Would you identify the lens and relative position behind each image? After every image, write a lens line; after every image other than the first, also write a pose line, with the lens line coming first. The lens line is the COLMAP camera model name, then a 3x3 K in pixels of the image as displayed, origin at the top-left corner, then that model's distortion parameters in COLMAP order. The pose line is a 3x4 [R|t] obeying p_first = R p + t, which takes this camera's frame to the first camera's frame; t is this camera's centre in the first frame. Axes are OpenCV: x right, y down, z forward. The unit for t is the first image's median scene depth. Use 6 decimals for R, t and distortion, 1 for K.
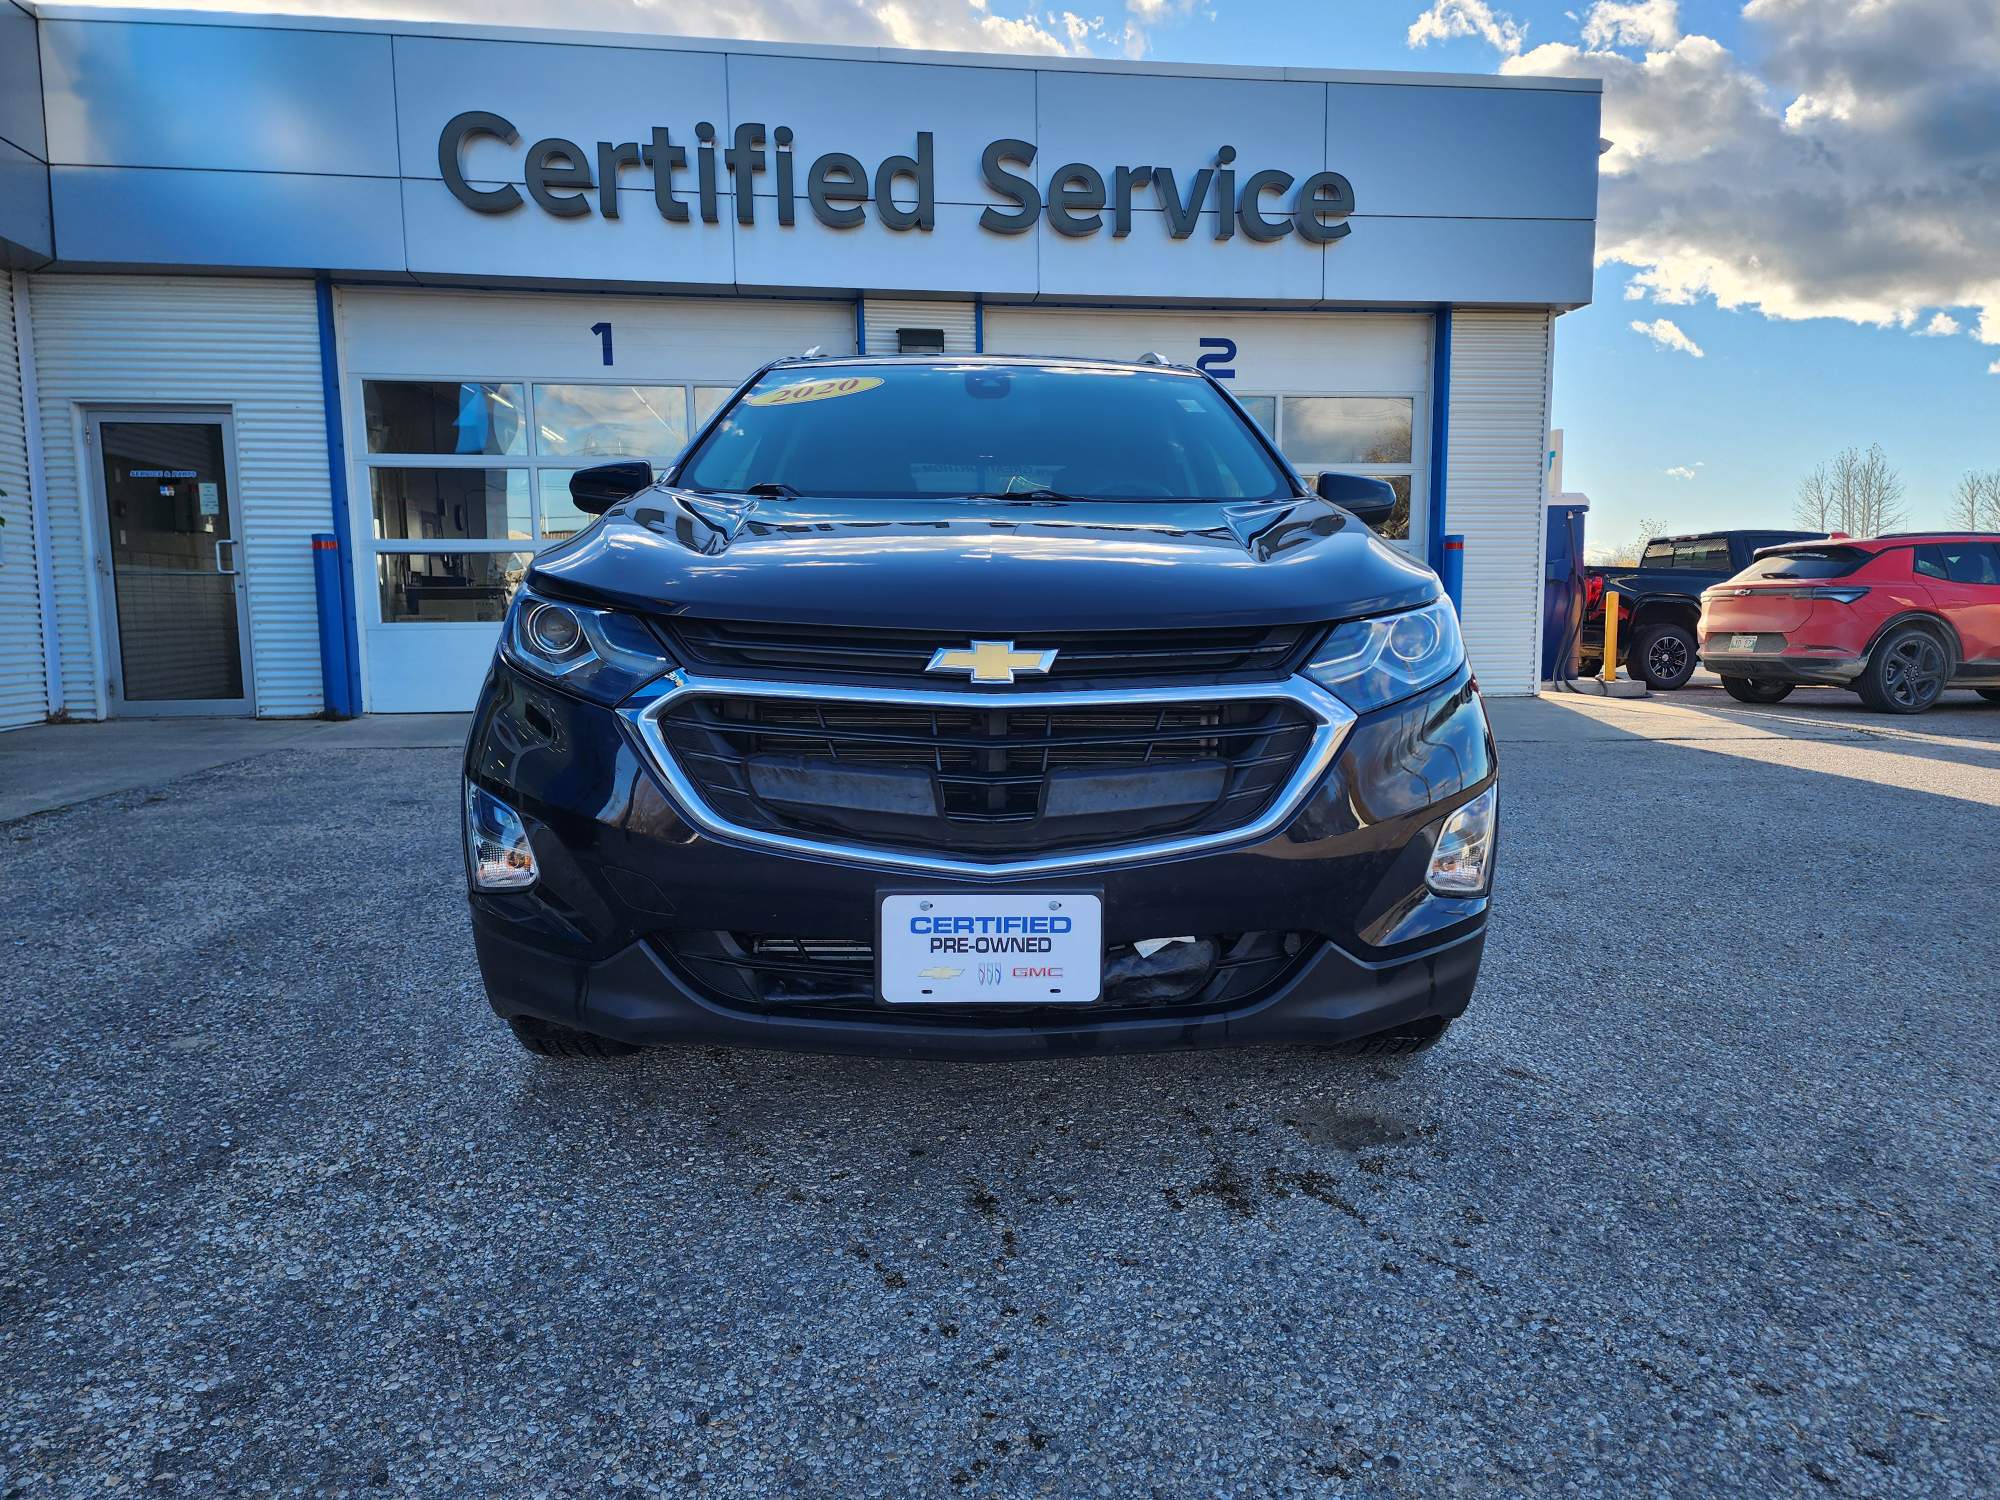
lens RADIAL K [[1328.6, 0, 1018.9], [0, 1328.6, 742.7], [0, 0, 1]] dist [0.072102, -0.064835]
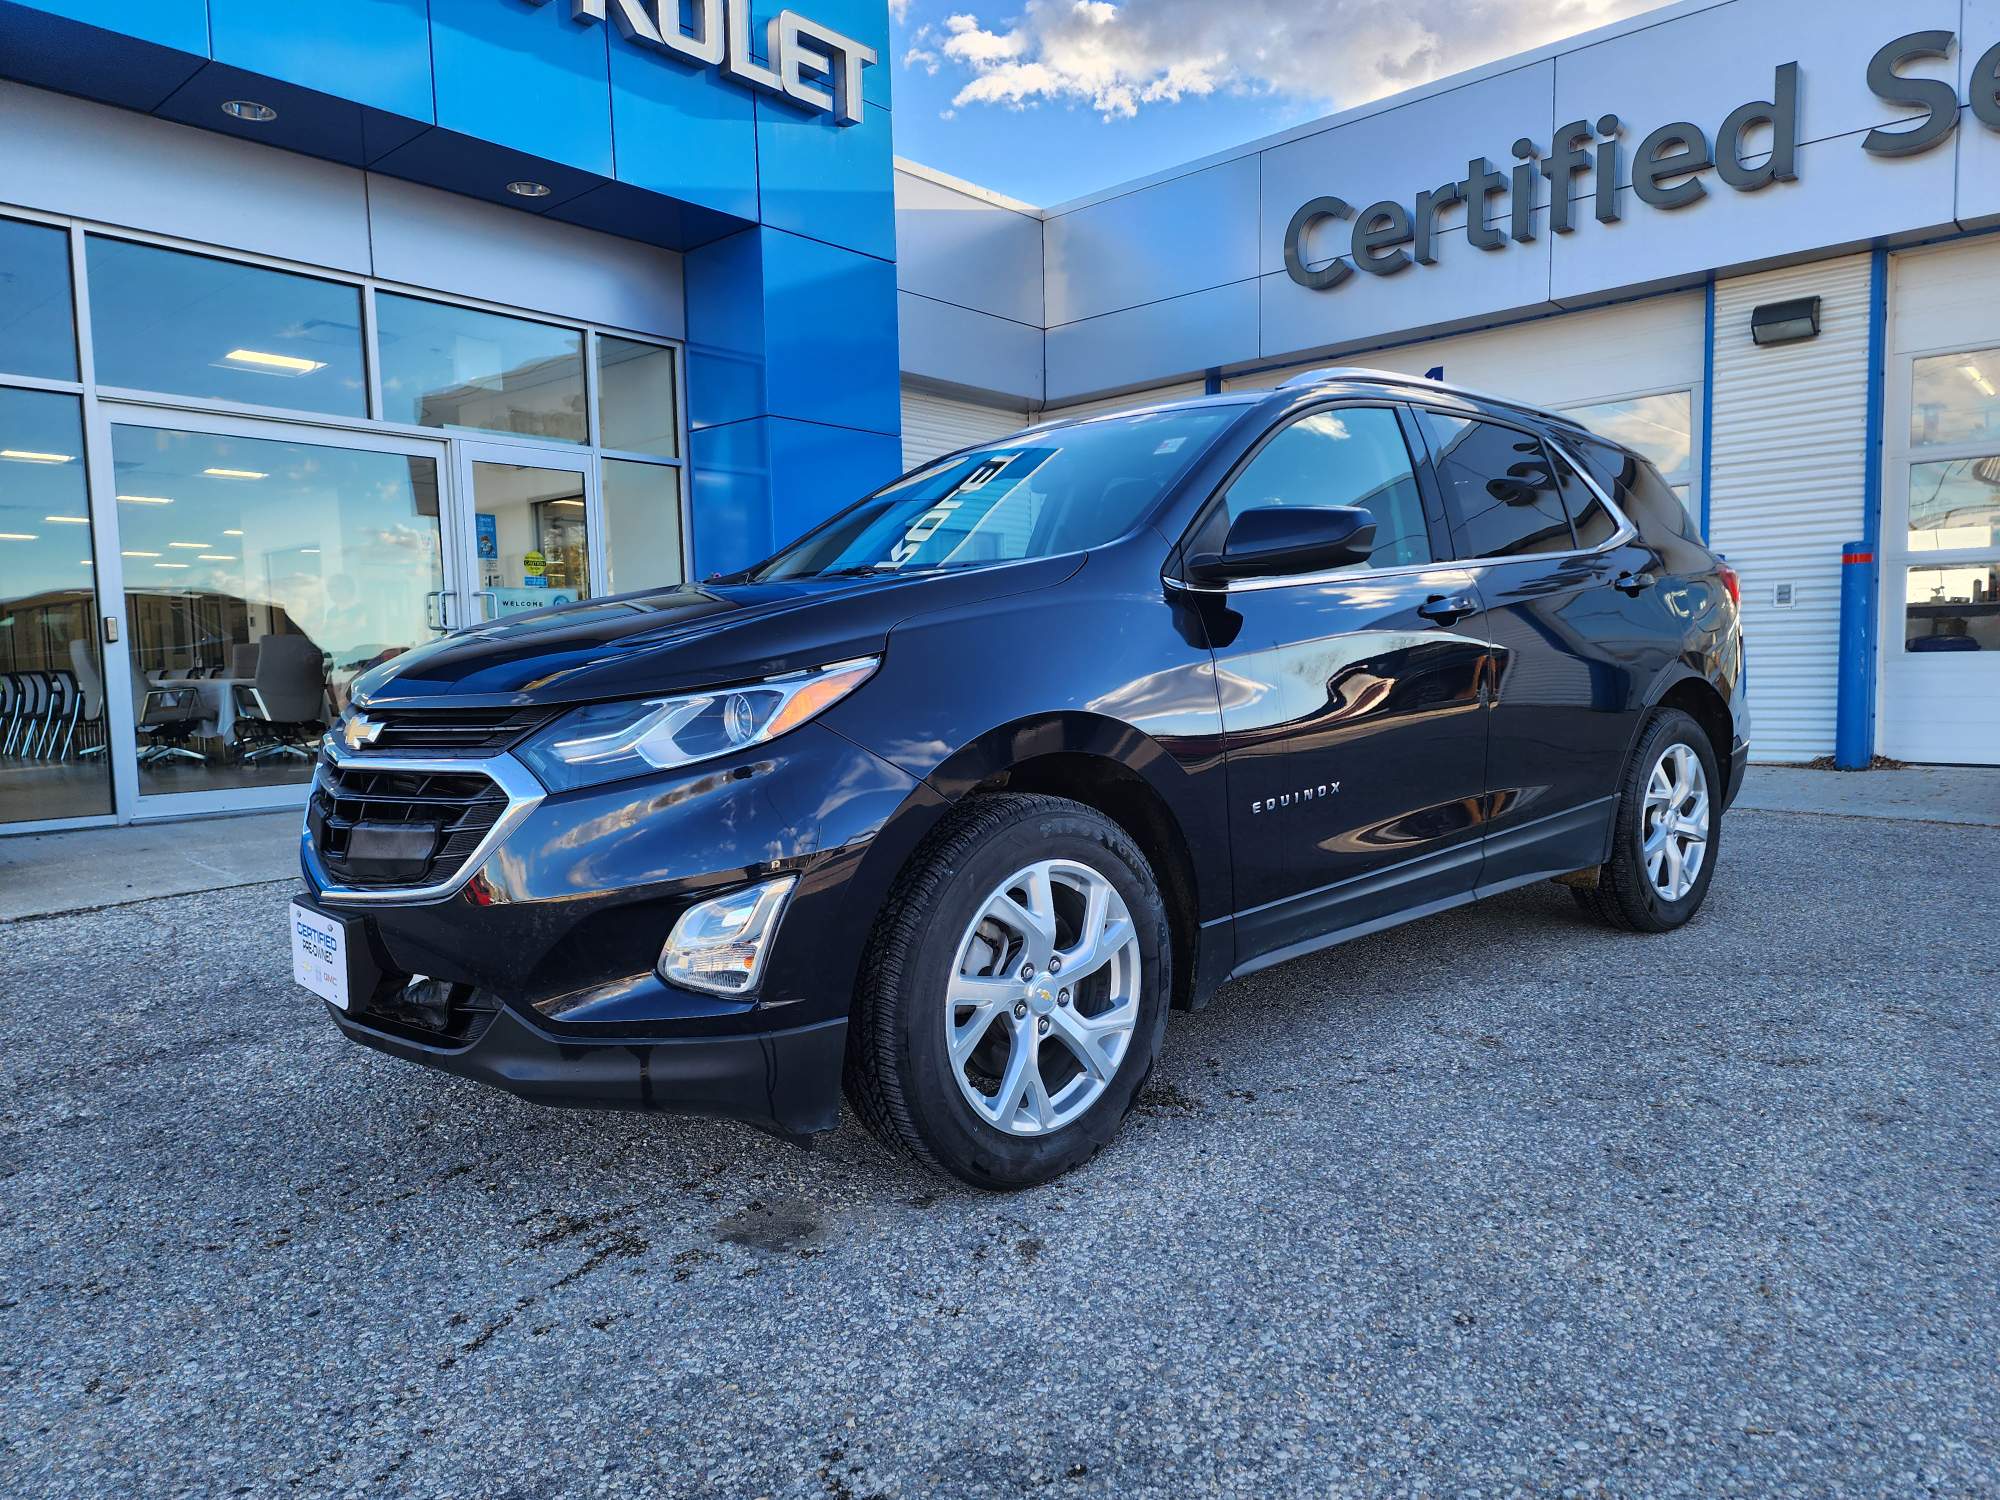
lens RADIAL K [[1328.6, 0, 1018.9], [0, 1328.6, 742.7], [0, 0, 1]] dist [0.072102, -0.064835]
pose [[0.648290, 0.037548, -0.760467, 0.278904], [-0.054974, 0.998485, 0.002436, -0.018109], [0.759406, 0.040227, 0.649372, 0.128616]]
